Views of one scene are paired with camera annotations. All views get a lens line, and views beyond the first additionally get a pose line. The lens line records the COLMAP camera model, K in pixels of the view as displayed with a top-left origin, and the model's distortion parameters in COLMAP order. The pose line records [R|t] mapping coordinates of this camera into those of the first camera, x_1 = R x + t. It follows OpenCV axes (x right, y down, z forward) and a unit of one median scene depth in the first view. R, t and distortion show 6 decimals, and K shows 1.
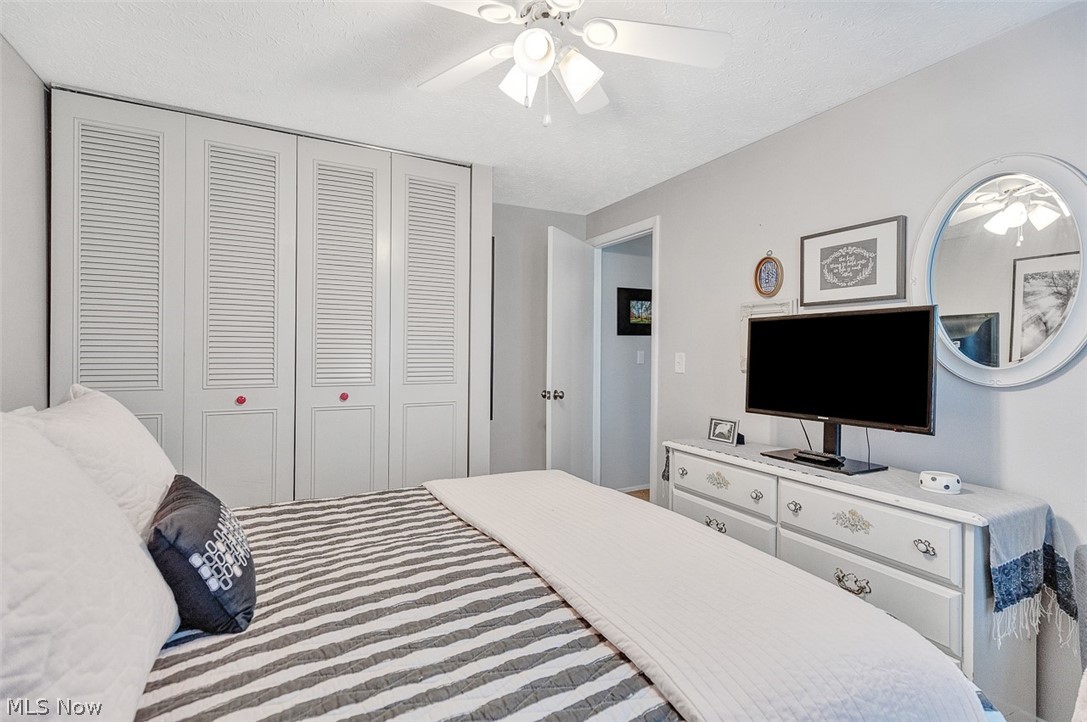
lens RADIAL K [[500.0, 0, 529.5], [0, 500.0, 349.1], [0, 0, 1]] dist [0.010378, -0.002328]
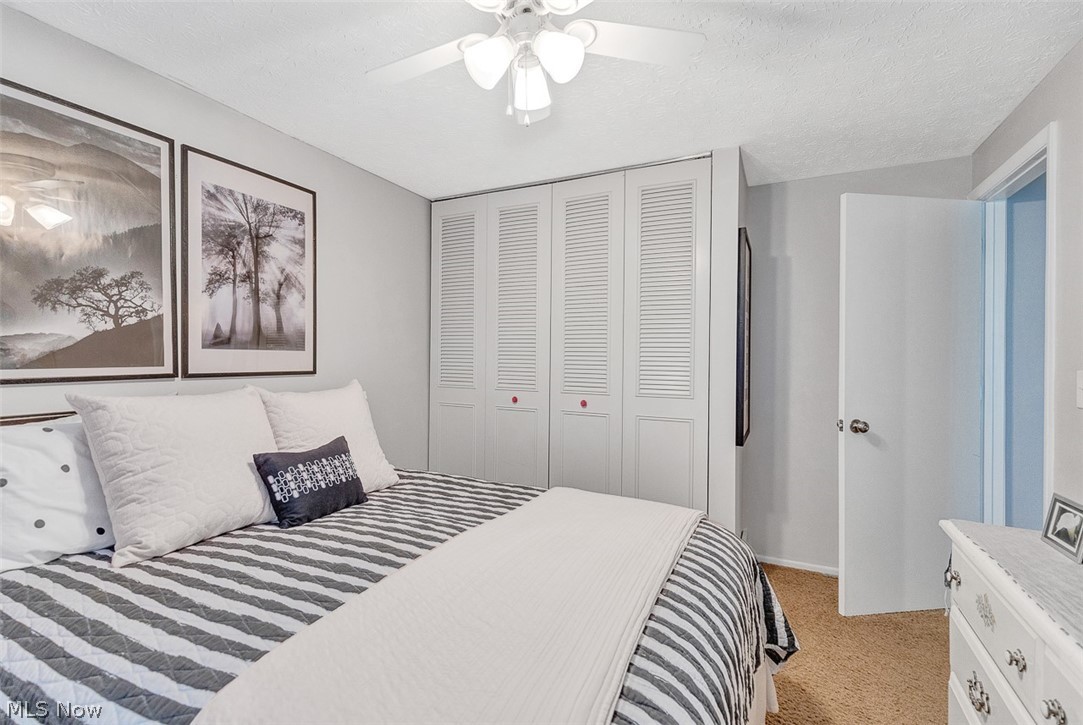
lens RADIAL K [[498.2, 0, 535.2], [0, 498.2, 358.5], [0, 0, 1]] dist [0.010378, -0.002328]
pose [[0.586307, -0.000359, -0.810089, 0.894568], [-0.006463, 0.999966, -0.005121, 0.002401], [0.810063, 0.008238, 0.586285, 0.505925]]
